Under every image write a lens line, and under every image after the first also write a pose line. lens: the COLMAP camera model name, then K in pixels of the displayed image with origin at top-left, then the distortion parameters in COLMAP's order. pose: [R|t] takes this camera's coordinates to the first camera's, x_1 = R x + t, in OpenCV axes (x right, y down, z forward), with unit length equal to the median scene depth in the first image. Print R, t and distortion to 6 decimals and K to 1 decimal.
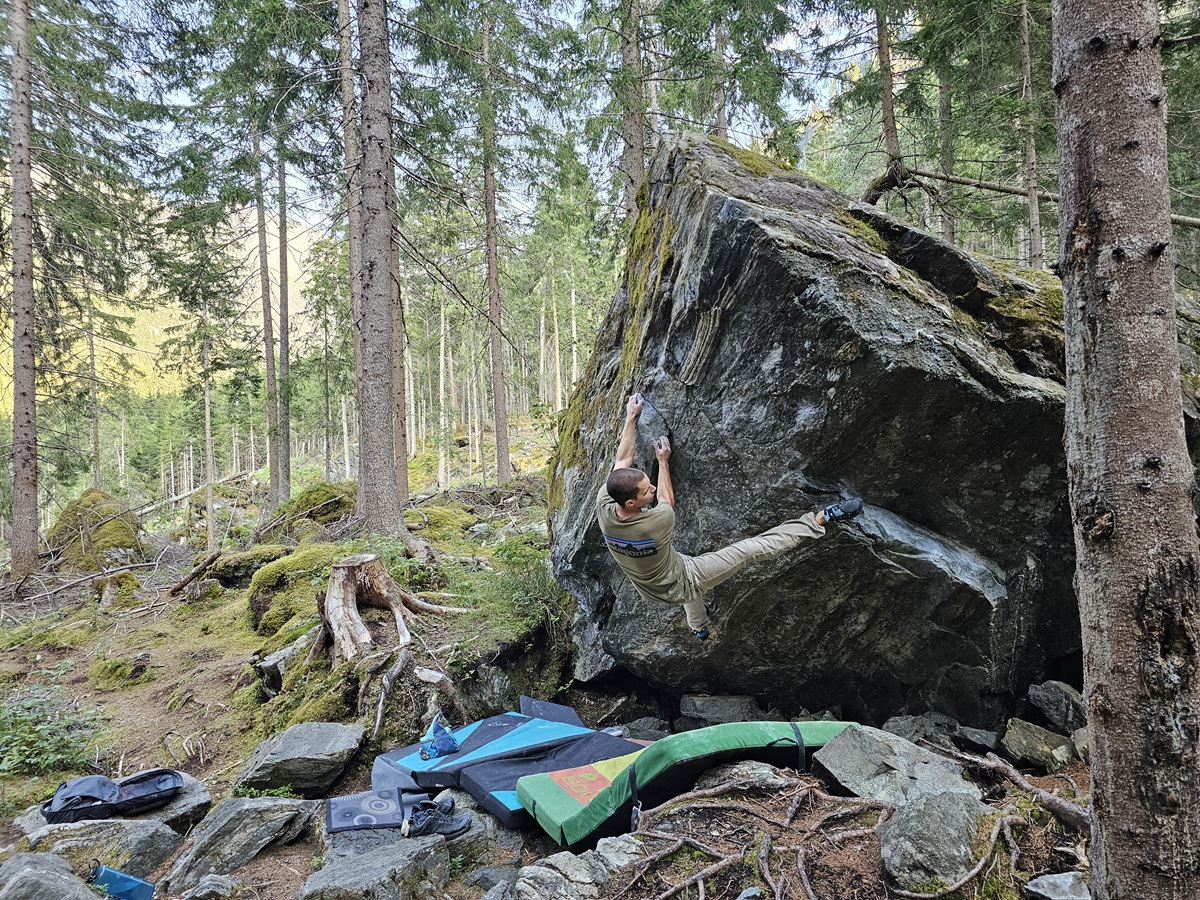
lens RADIAL K [[799.8, 0, 600.0], [0, 799.8, 450.0], [0, 0, 1]] dist [0.080537, -0.093166]
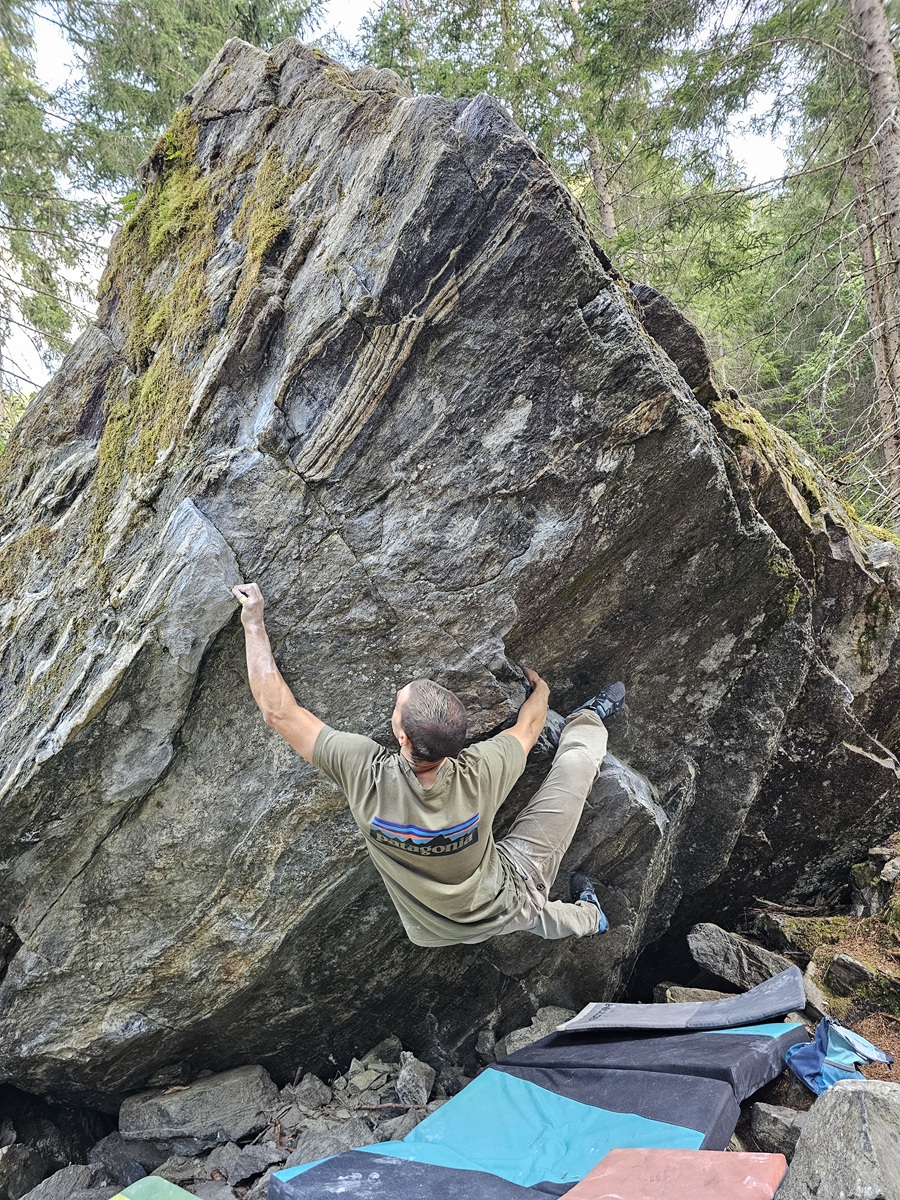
lens RADIAL K [[799.8, 0, 450.0], [0, 799.8, 600.0], [0, 0, 1]] dist [0.080537, -0.093166]
pose [[0.763245, 0.046477, 0.644435, -0.160040], [0.055059, 0.989103, -0.136545, 0.075261], [-0.643759, 0.139699, 0.752369, 0.577205]]
